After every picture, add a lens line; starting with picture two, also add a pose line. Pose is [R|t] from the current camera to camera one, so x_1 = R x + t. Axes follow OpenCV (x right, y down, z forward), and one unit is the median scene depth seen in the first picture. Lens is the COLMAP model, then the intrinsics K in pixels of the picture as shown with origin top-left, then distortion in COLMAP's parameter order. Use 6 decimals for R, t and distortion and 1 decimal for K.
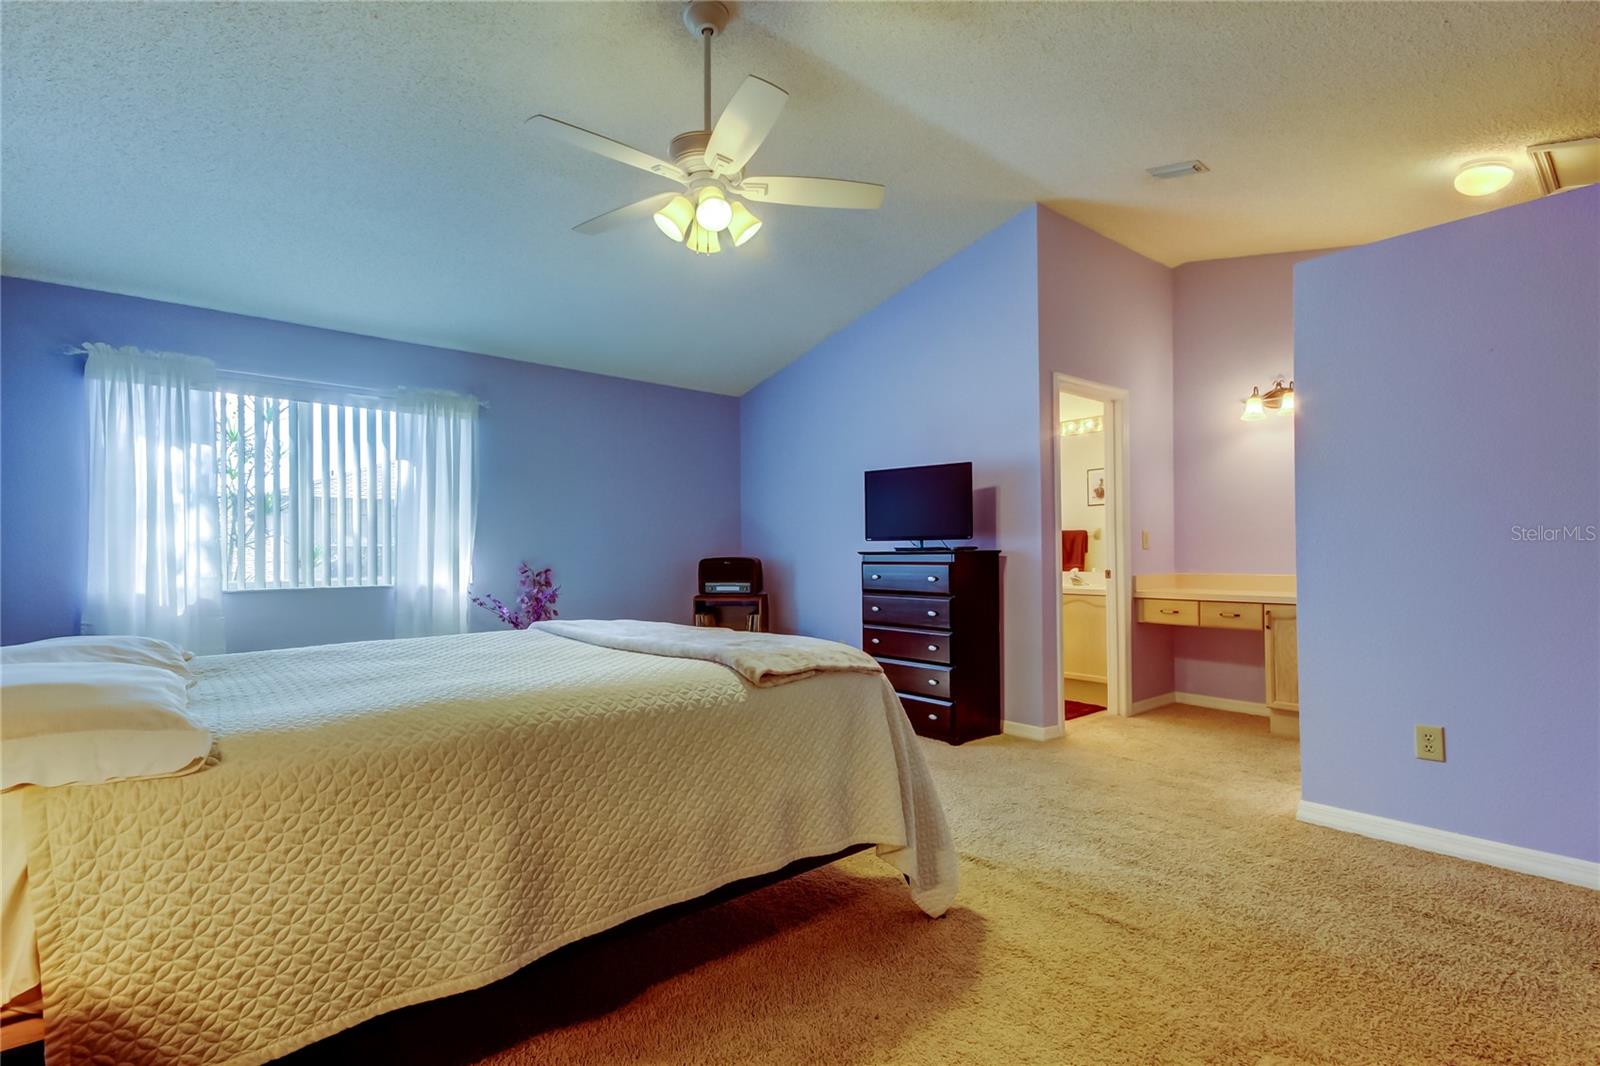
lens RADIAL K [[745.6, 0, 807.4], [0, 745.6, 549.0], [0, 0, 1]] dist [0.012022, 0.000270]
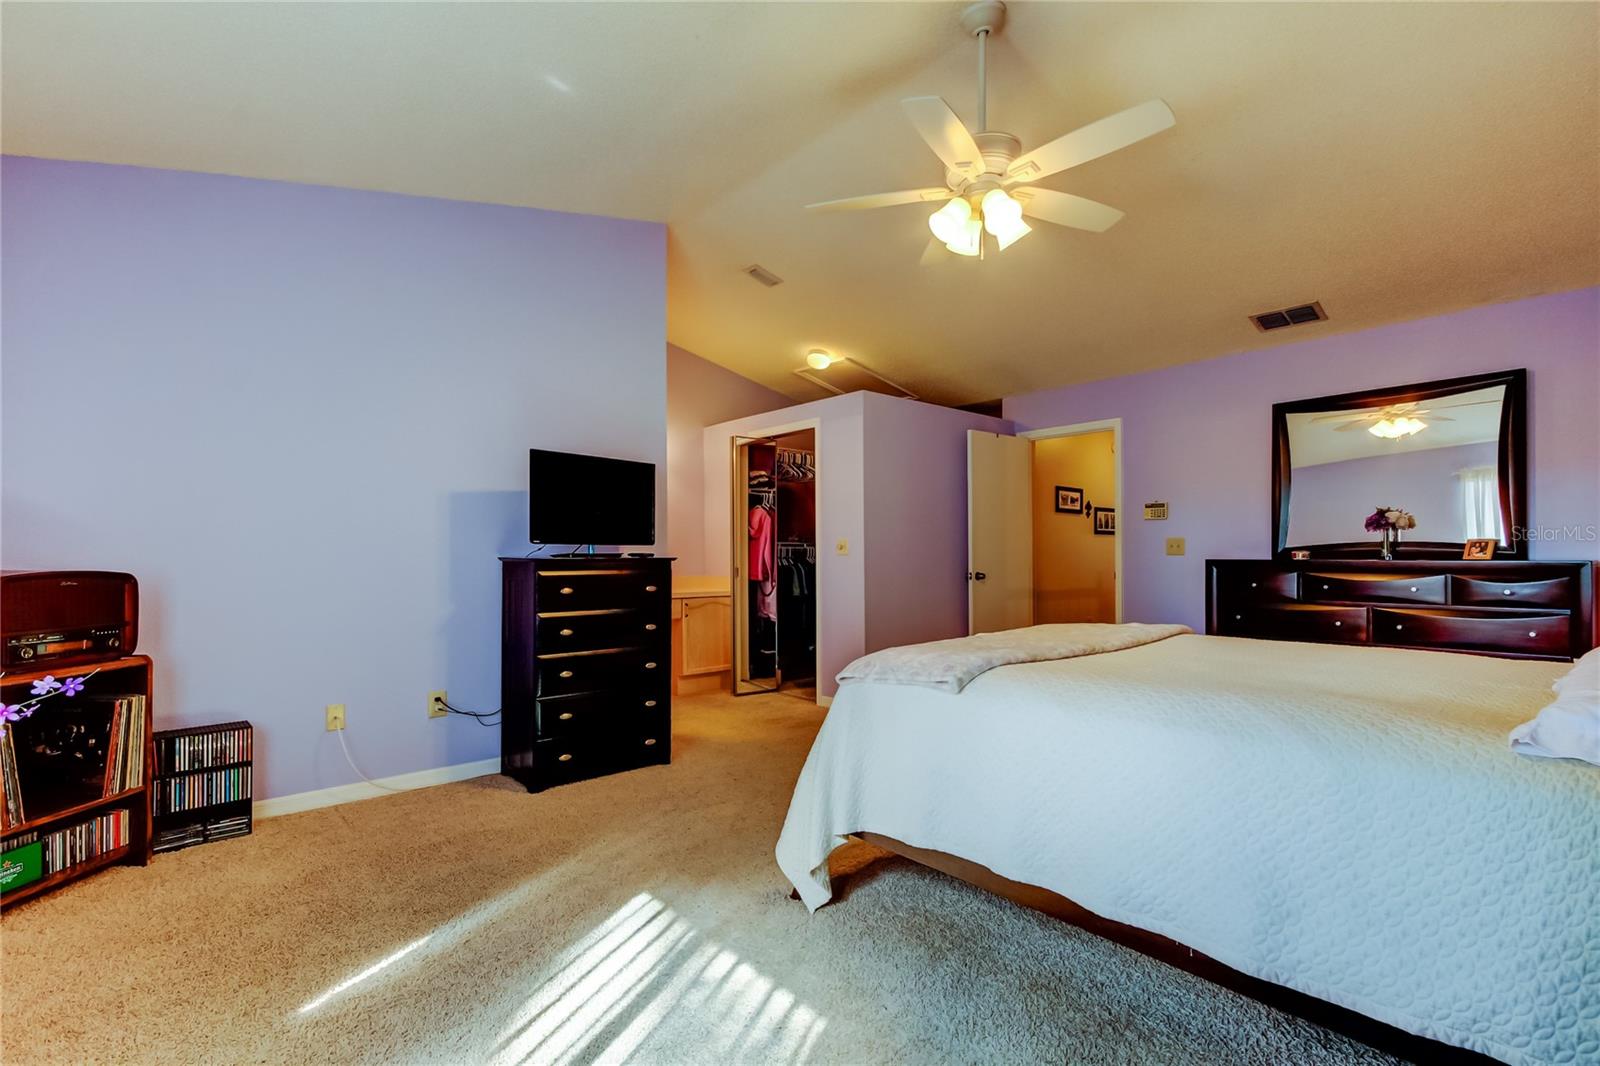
lens RADIAL K [[745.6, 0, 807.4], [0, 745.6, 549.0], [0, 0, 1]] dist [0.012022, 0.000270]
pose [[-0.022482, 0.013791, 0.999652, -0.694941], [-0.008140, 0.999869, -0.013977, 0.002319], [-0.999714, -0.008452, -0.022367, 0.782161]]
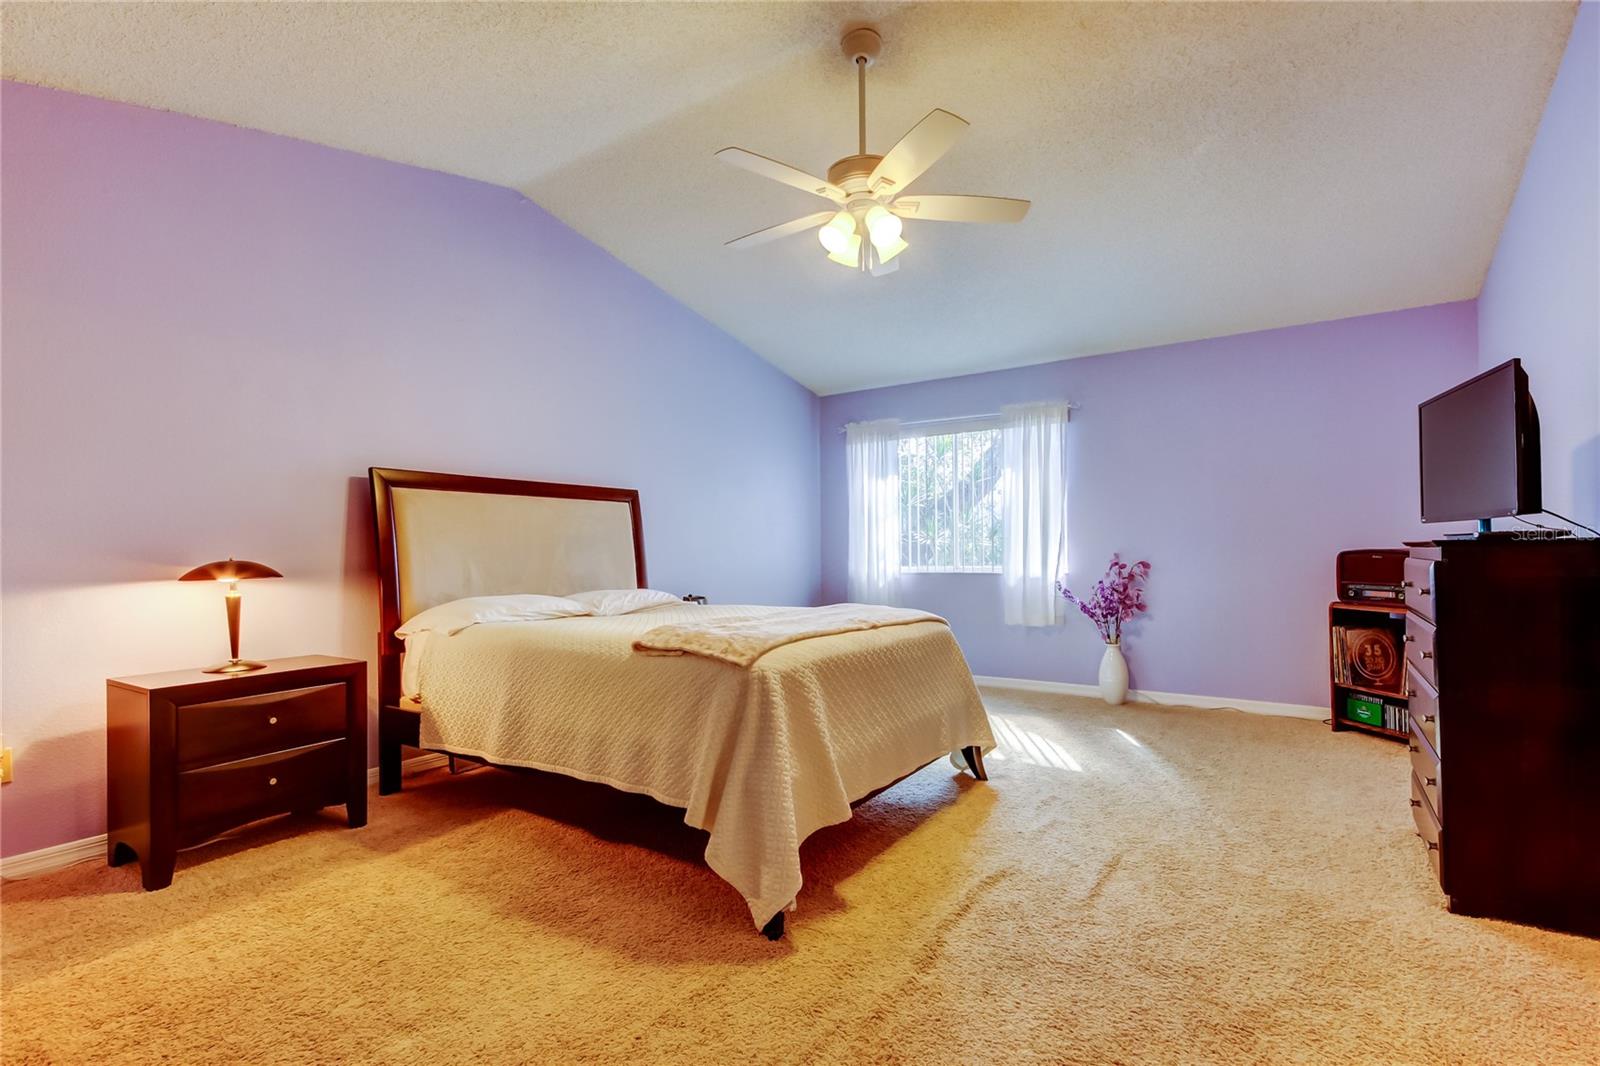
lens RADIAL K [[745.6, 0, 807.4], [0, 745.6, 549.0], [0, 0, 1]] dist [0.012022, 0.000270]
pose [[0.268470, -0.001032, -0.963287, 0.635489], [0.015897, 0.999868, 0.003359, -0.000145], [0.963157, -0.016215, 0.268451, 0.460981]]
